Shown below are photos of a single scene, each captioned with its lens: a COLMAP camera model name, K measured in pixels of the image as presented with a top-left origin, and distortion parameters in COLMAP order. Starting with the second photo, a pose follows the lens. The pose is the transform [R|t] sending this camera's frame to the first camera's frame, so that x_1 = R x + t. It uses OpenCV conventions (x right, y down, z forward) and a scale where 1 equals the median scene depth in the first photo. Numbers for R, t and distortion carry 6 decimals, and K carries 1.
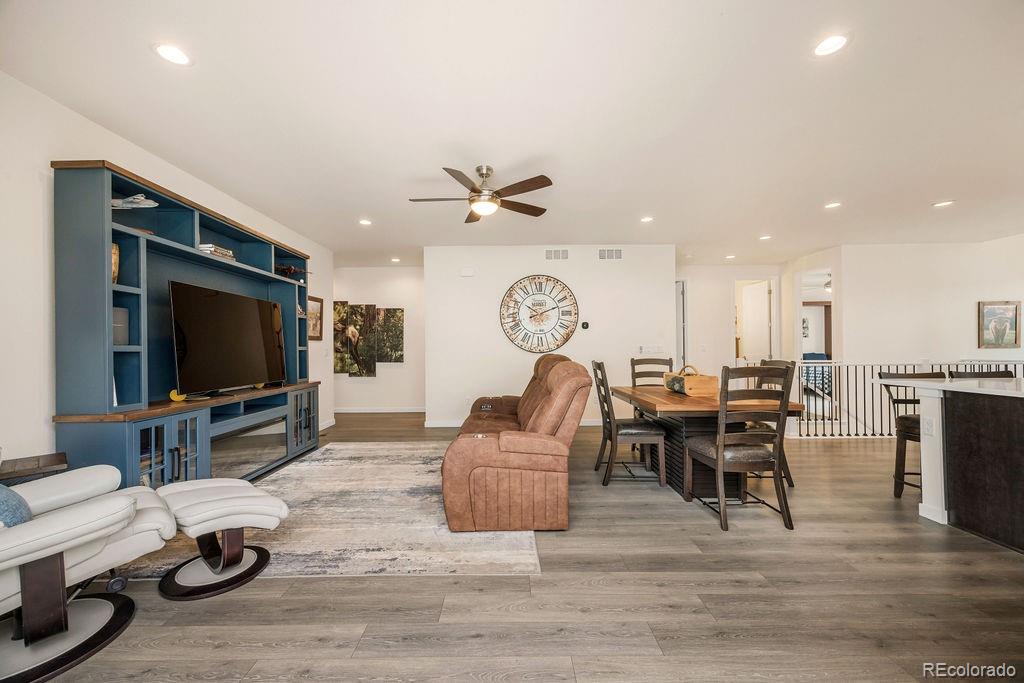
lens RADIAL K [[394.5, 0, 509.4], [0, 394.5, 348.8], [0, 0, 1]] dist [-0.002412, -0.000026]
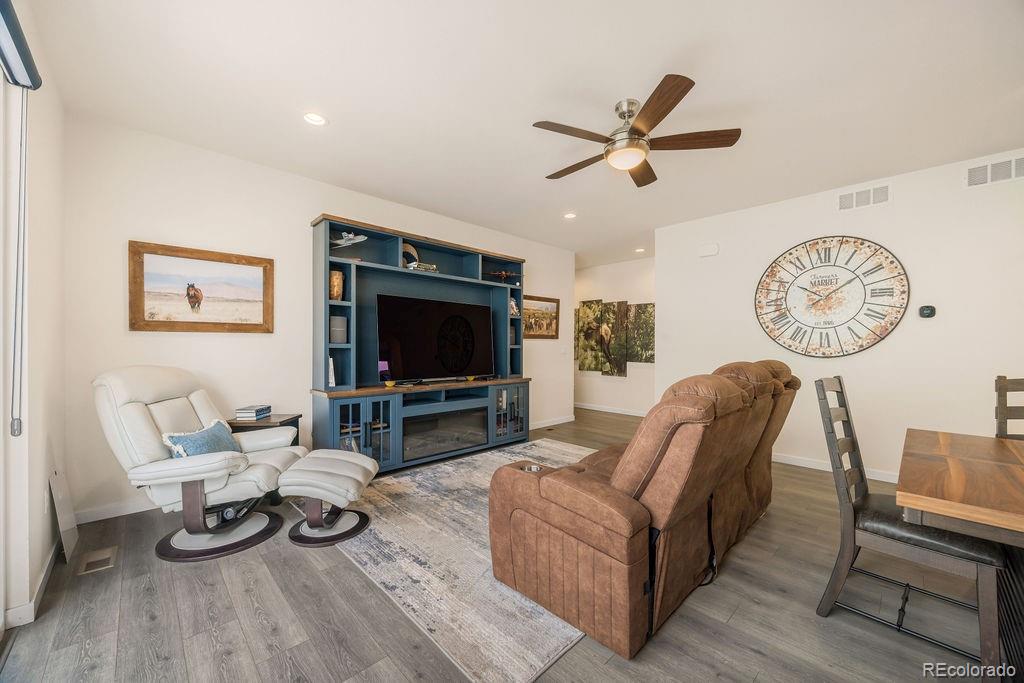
lens RADIAL K [[394.5, 0, 516.8], [0, 394.5, 346.7], [0, 0, 1]] dist [-0.002412, -0.000026]
pose [[0.696500, 0.013959, -0.717421, 0.283649], [-0.013290, 0.999890, 0.006552, -0.008790], [0.717434, 0.004971, 0.696609, 0.294115]]
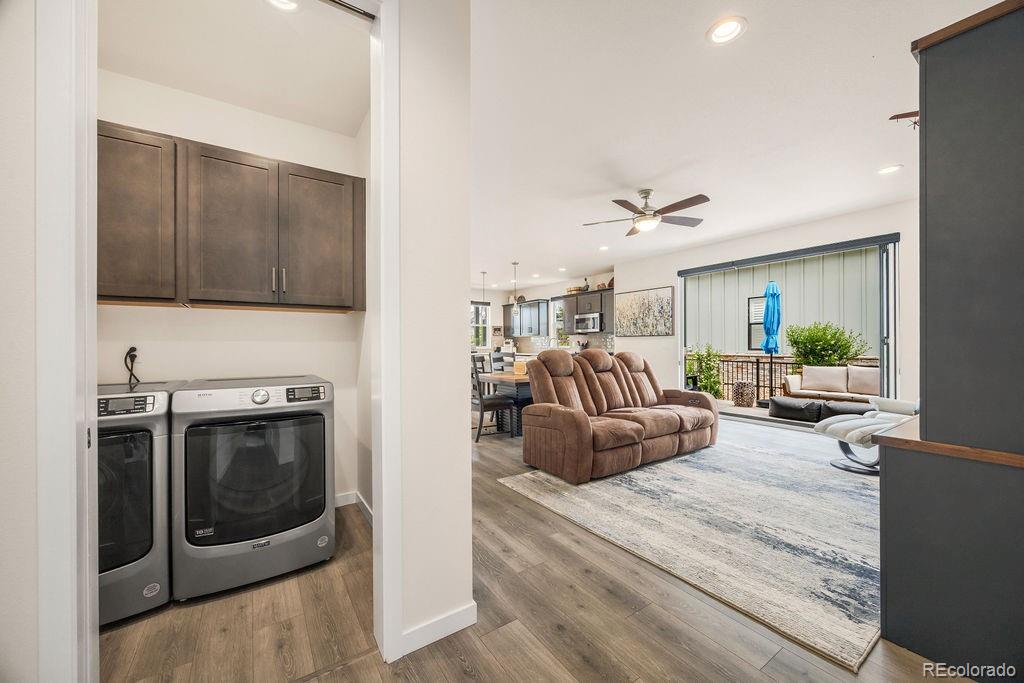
lens RADIAL K [[394.5, 0, 510.9], [0, 394.5, 343.4], [0, 0, 1]] dist [-0.002412, -0.000026]
pose [[-0.546259, 0.015590, 0.837471, -0.704900], [0.012057, 0.999870, -0.010749, 0.005545], [-0.837530, 0.004226, -0.546376, 1.704293]]
